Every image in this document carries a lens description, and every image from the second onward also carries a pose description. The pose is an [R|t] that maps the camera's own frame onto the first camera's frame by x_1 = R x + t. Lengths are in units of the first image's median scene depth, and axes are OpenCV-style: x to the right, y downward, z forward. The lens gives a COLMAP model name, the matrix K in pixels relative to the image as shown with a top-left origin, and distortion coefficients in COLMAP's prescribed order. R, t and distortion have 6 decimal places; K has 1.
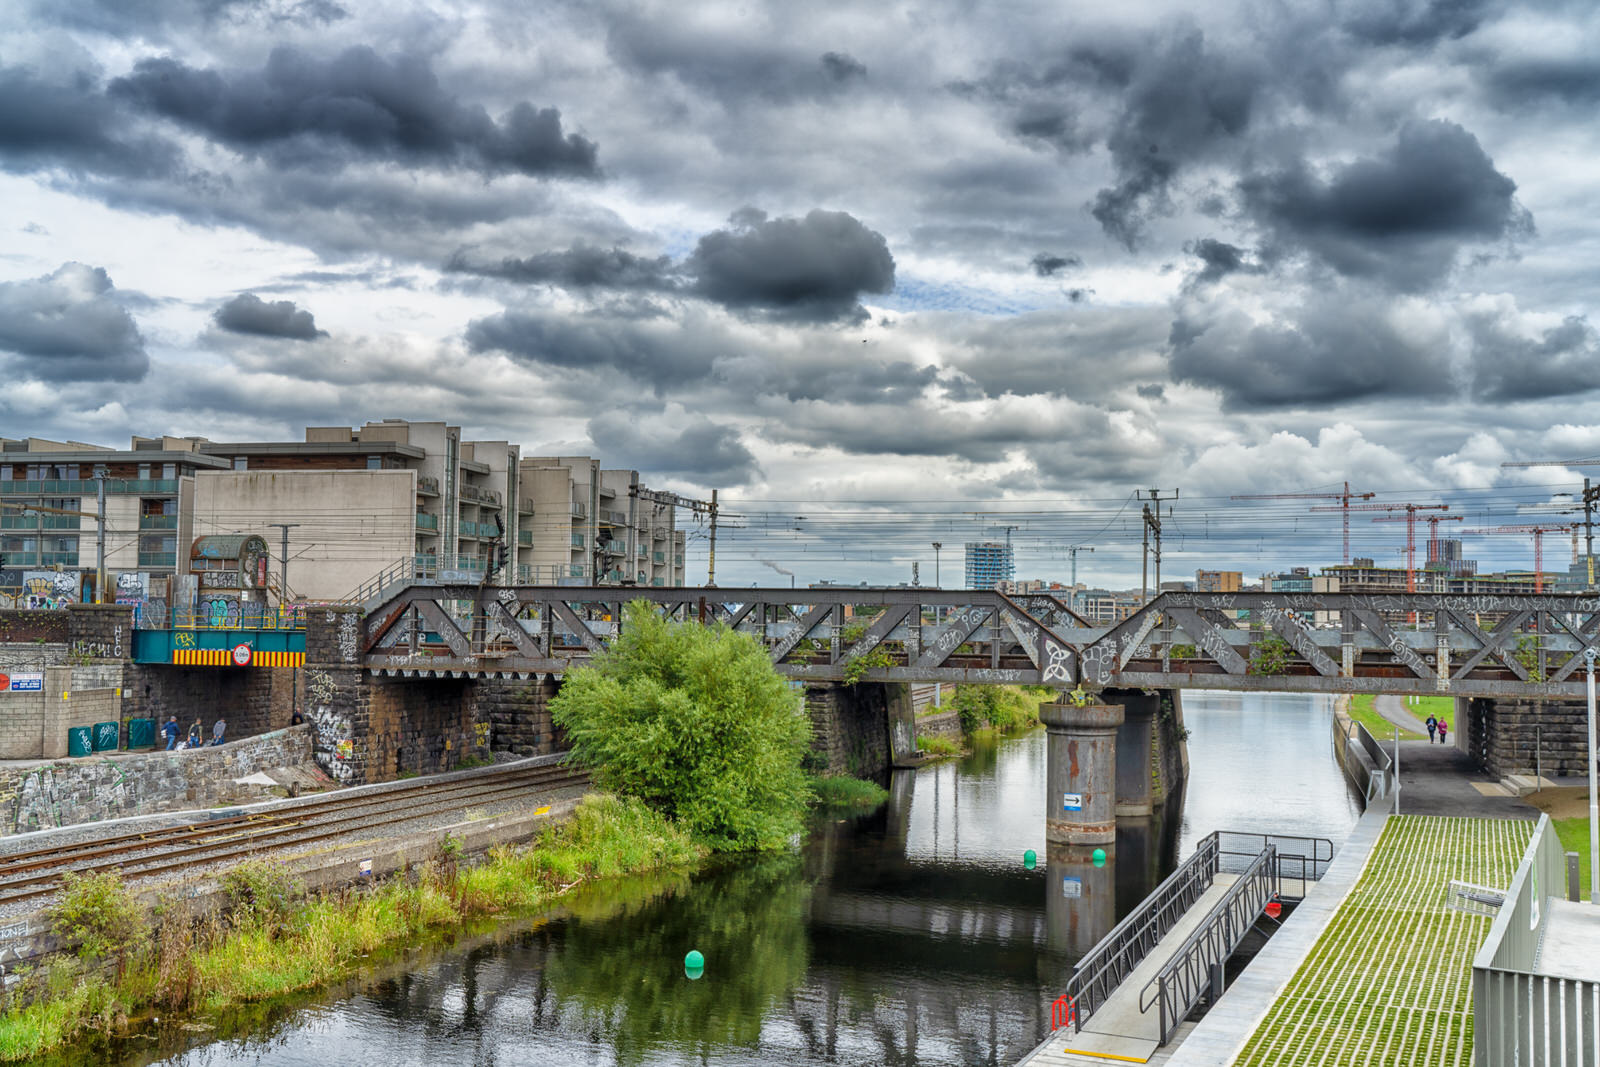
lens RADIAL K [[1548.7, 0, 800.0], [0, 1548.7, 533.5], [0, 0, 1]] dist [0.002663, 0.010016]
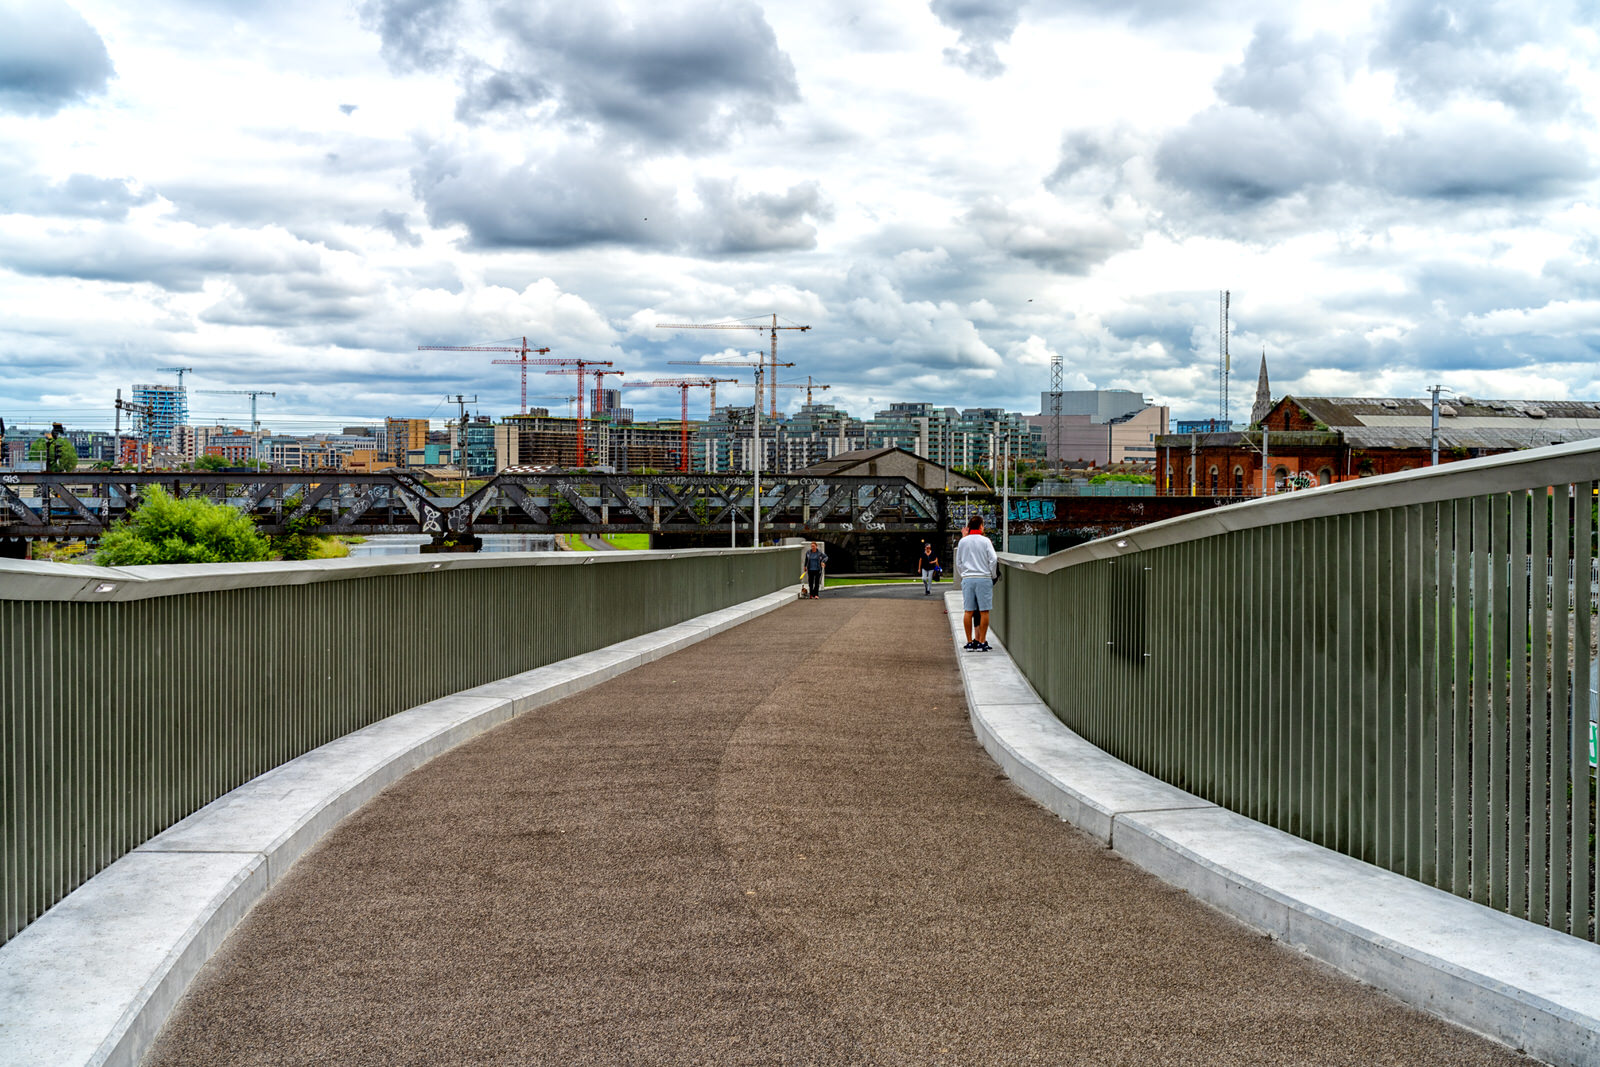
lens RADIAL K [[1548.7, 0, 800.0], [0, 1548.7, 533.5], [0, 0, 1]] dist [0.002663, 0.010016]
pose [[0.867569, -0.030472, 0.496383, -0.283835], [-0.019948, 0.995186, 0.095957, -0.059865], [-0.496917, -0.093151, 0.862784, -0.536084]]
